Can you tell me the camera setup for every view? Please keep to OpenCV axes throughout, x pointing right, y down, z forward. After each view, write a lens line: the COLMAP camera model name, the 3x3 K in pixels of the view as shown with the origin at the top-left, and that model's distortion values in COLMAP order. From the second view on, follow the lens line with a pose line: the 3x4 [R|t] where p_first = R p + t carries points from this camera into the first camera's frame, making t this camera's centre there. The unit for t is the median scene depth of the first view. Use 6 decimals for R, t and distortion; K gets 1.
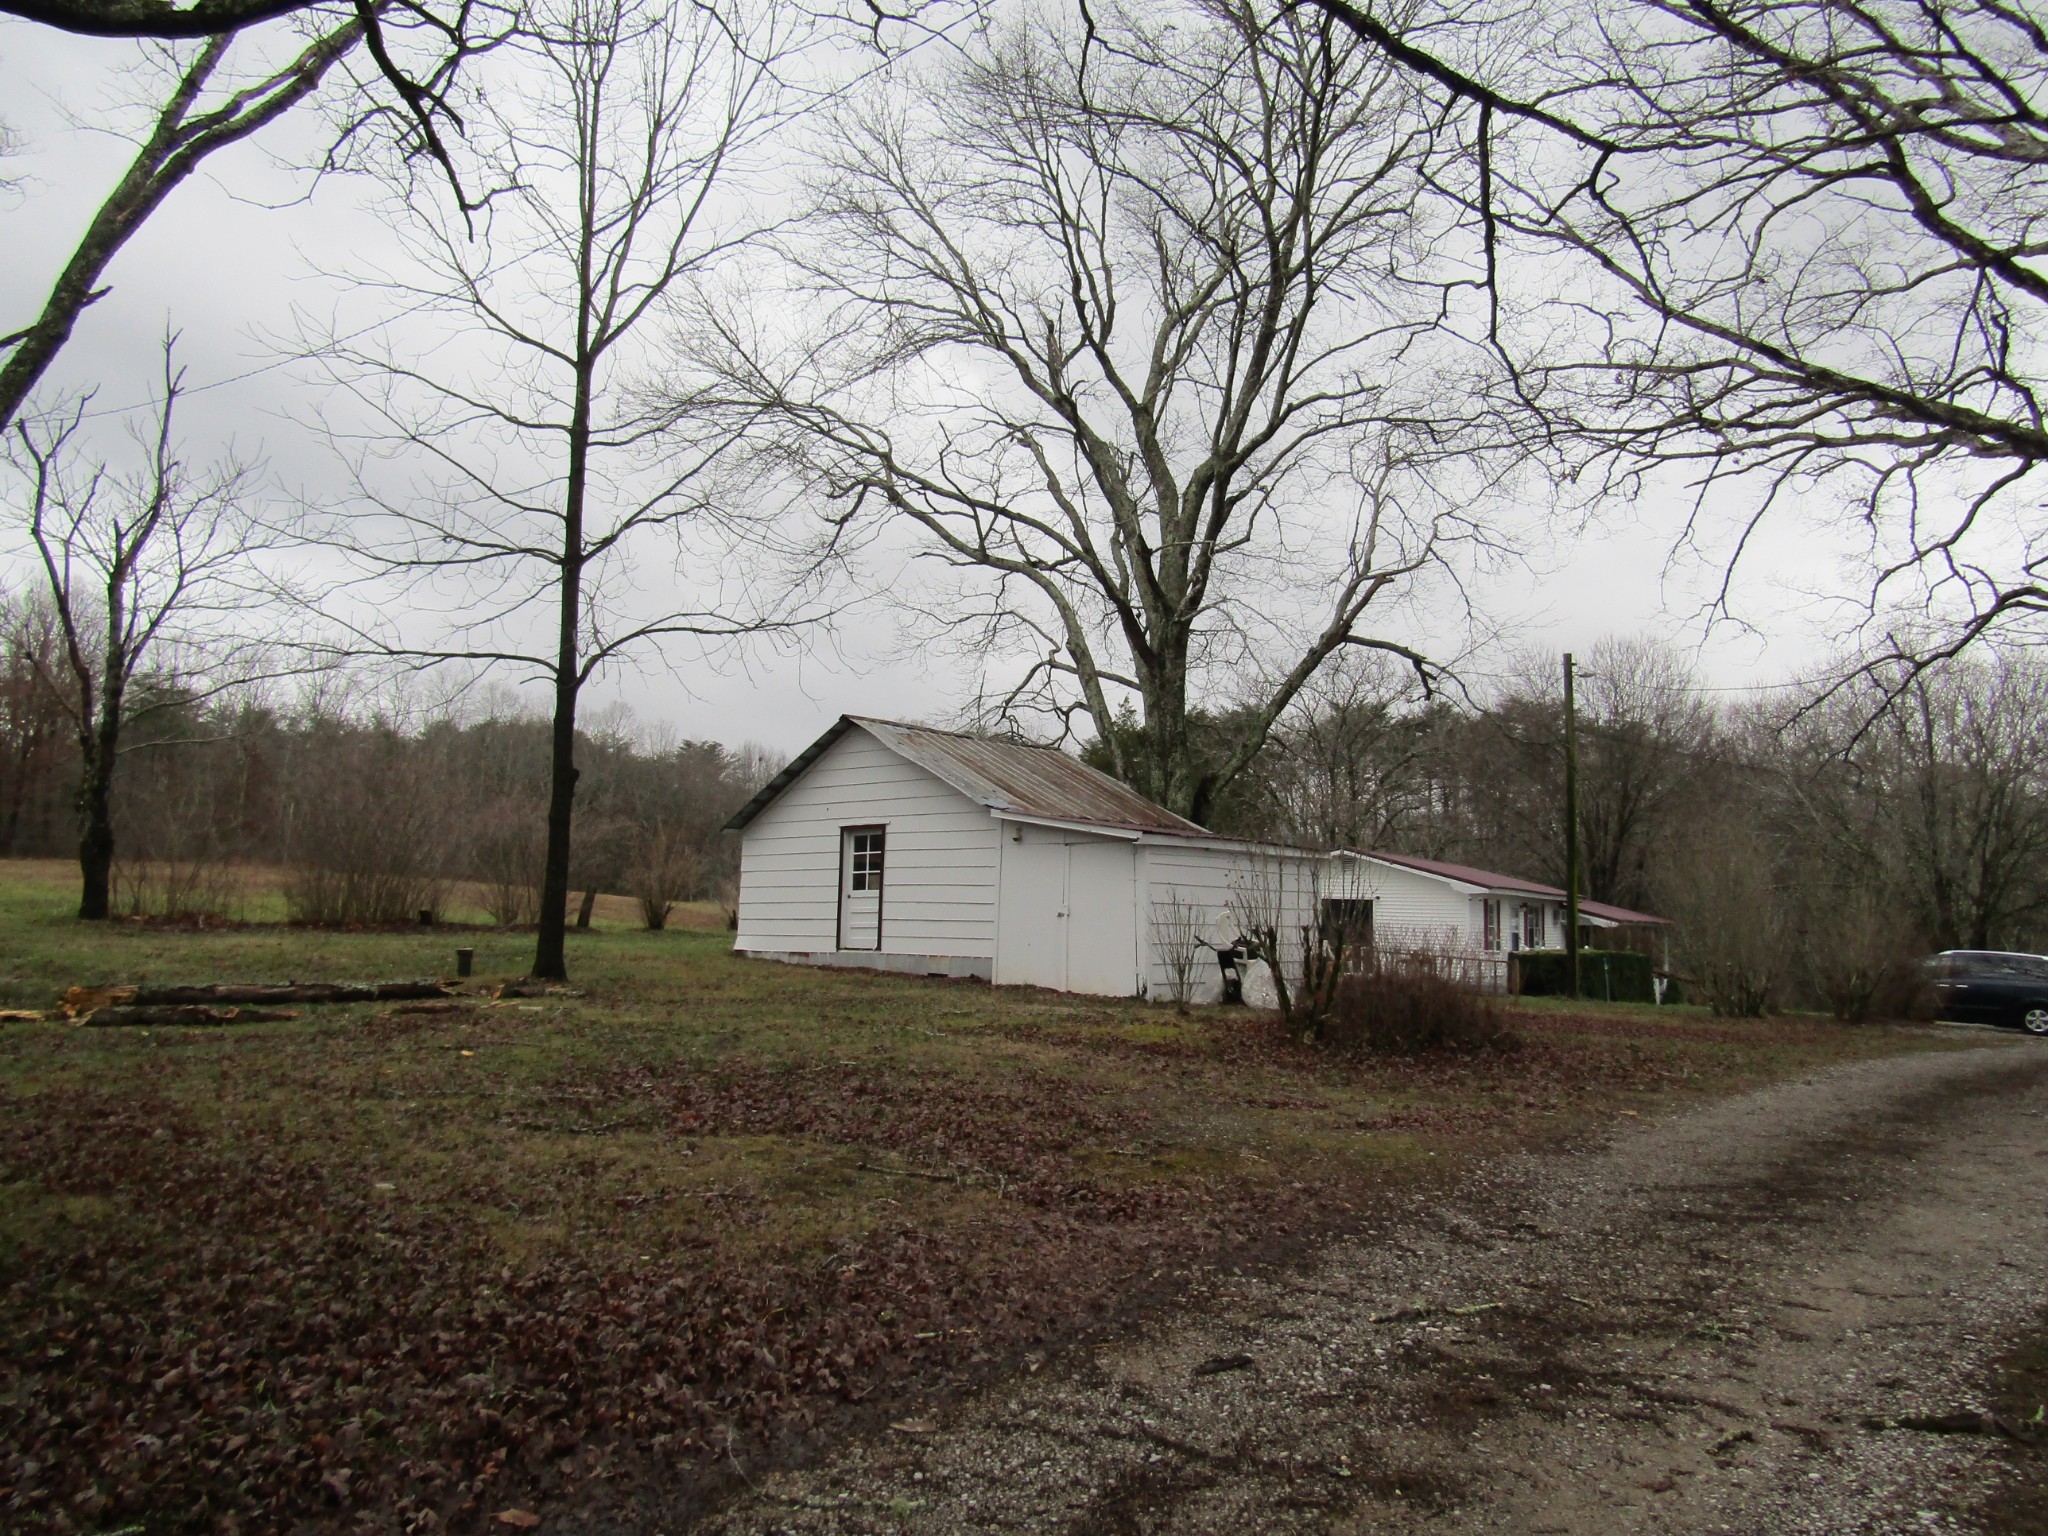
lens RADIAL K [[1457.7, 0, 1009.4], [0, 1457.7, 766.8], [0, 0, 1]] dist [-0.006565, -0.000517]
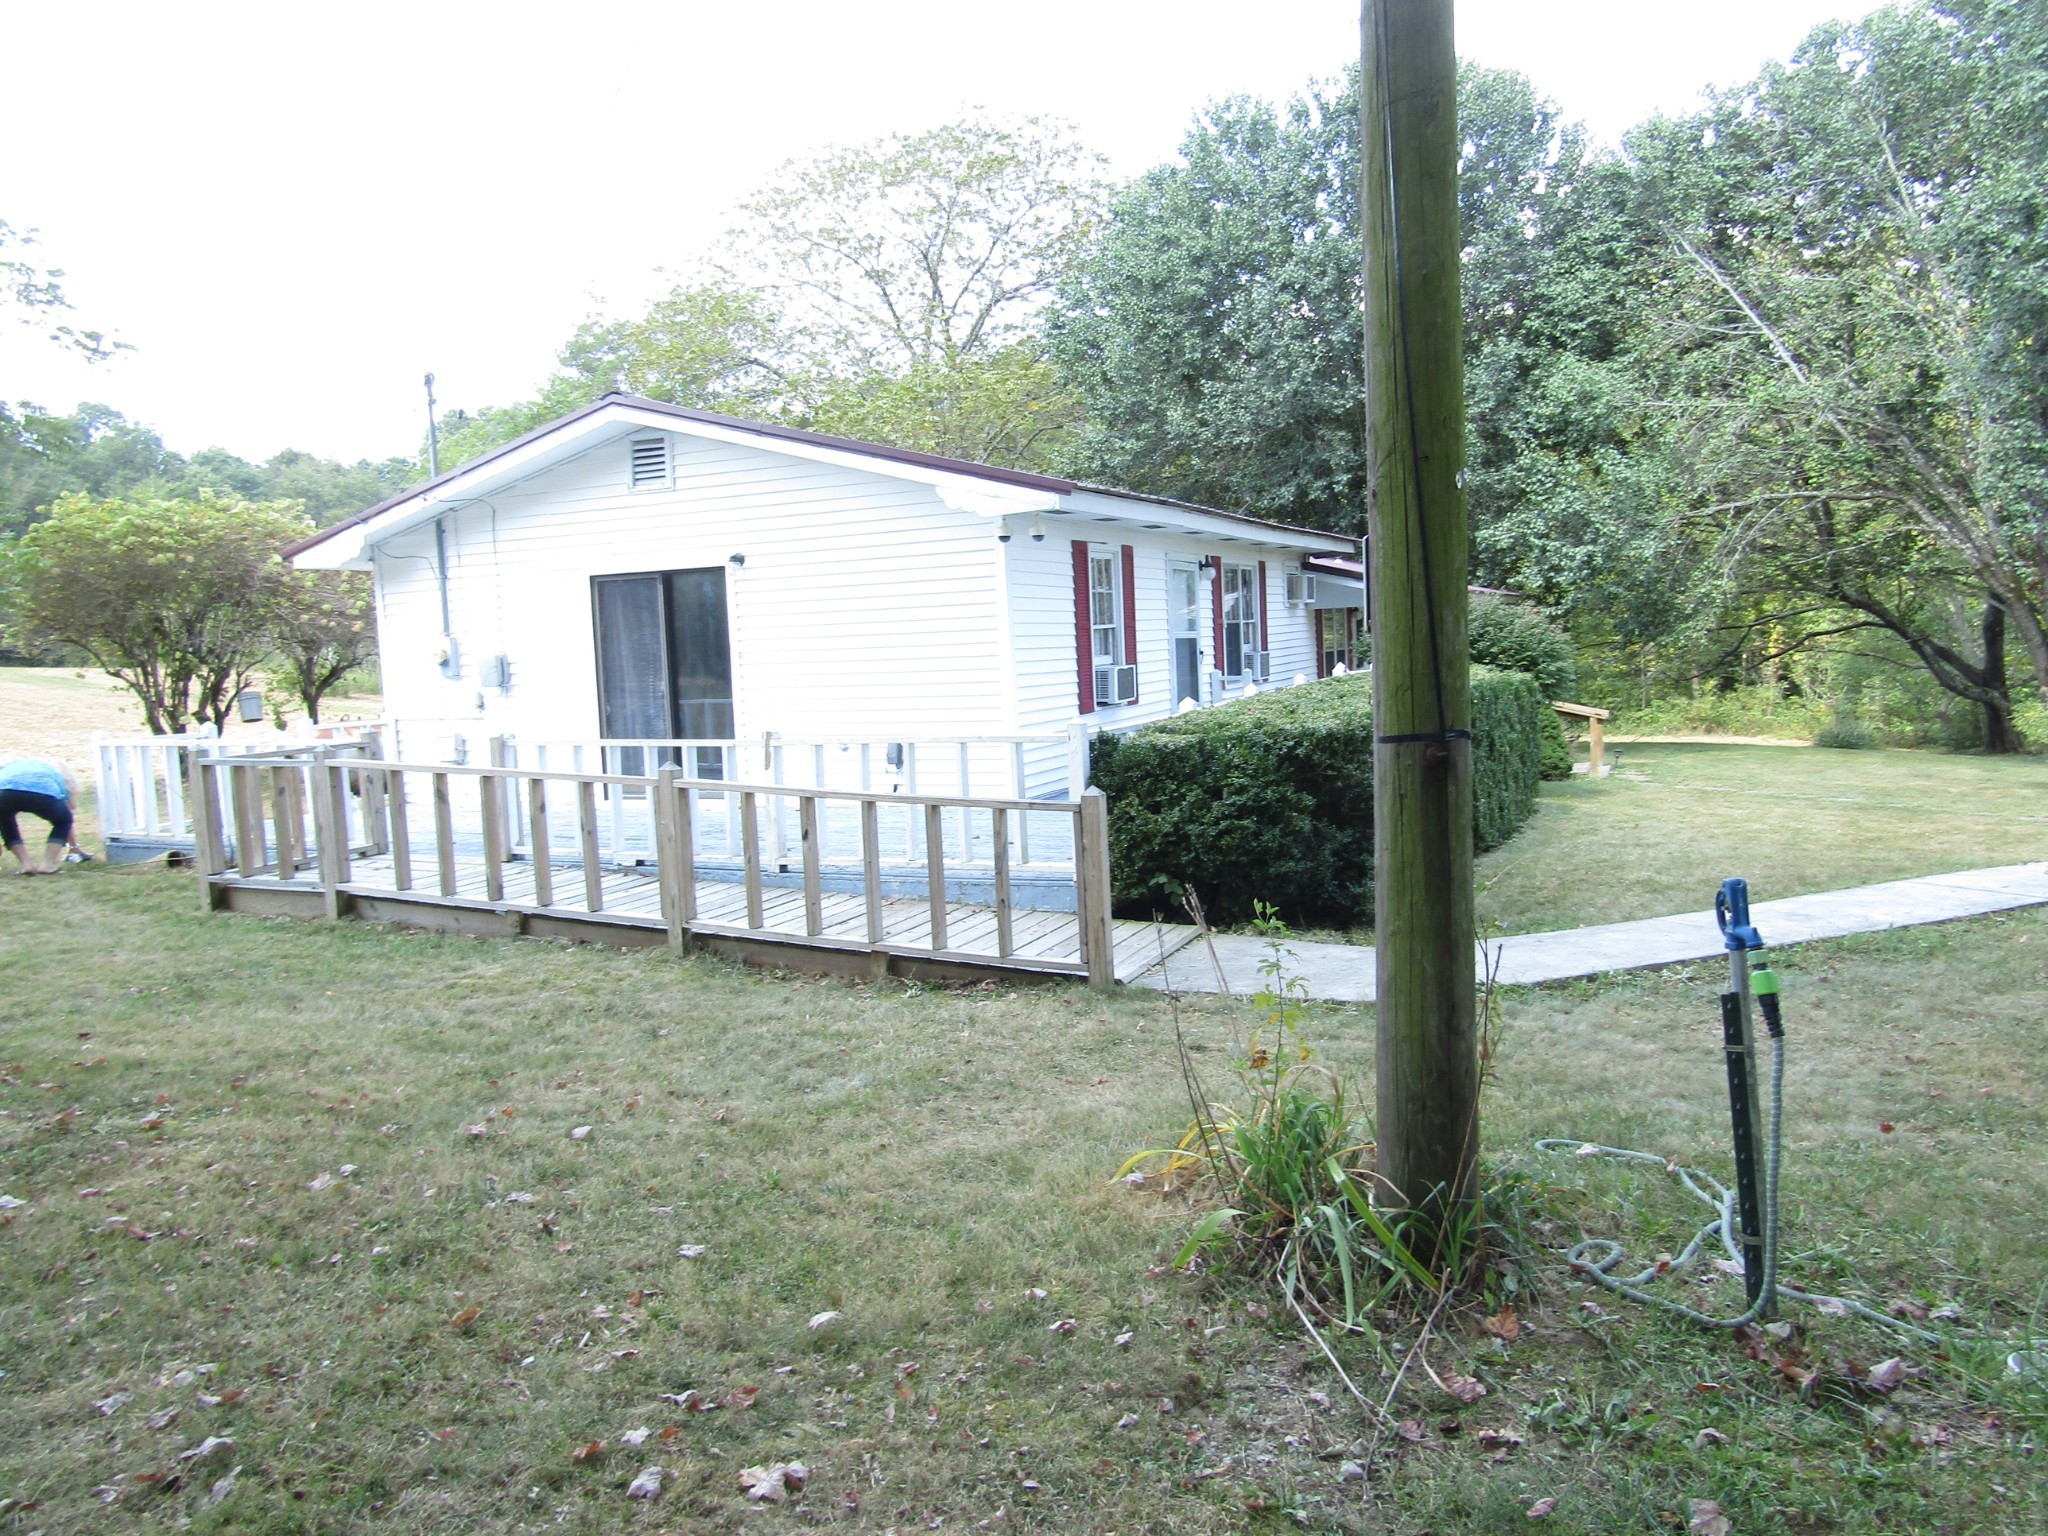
lens RADIAL K [[1457.7, 0, 1013.3], [0, 1457.7, 768.8], [0, 0, 1]] dist [-0.006565, -0.000517]
pose [[0.984106, -0.081884, 0.157574, 0.363041], [0.050248, 0.979481, 0.195169, 0.107372], [-0.170322, -0.184150, 0.968029, 0.962299]]
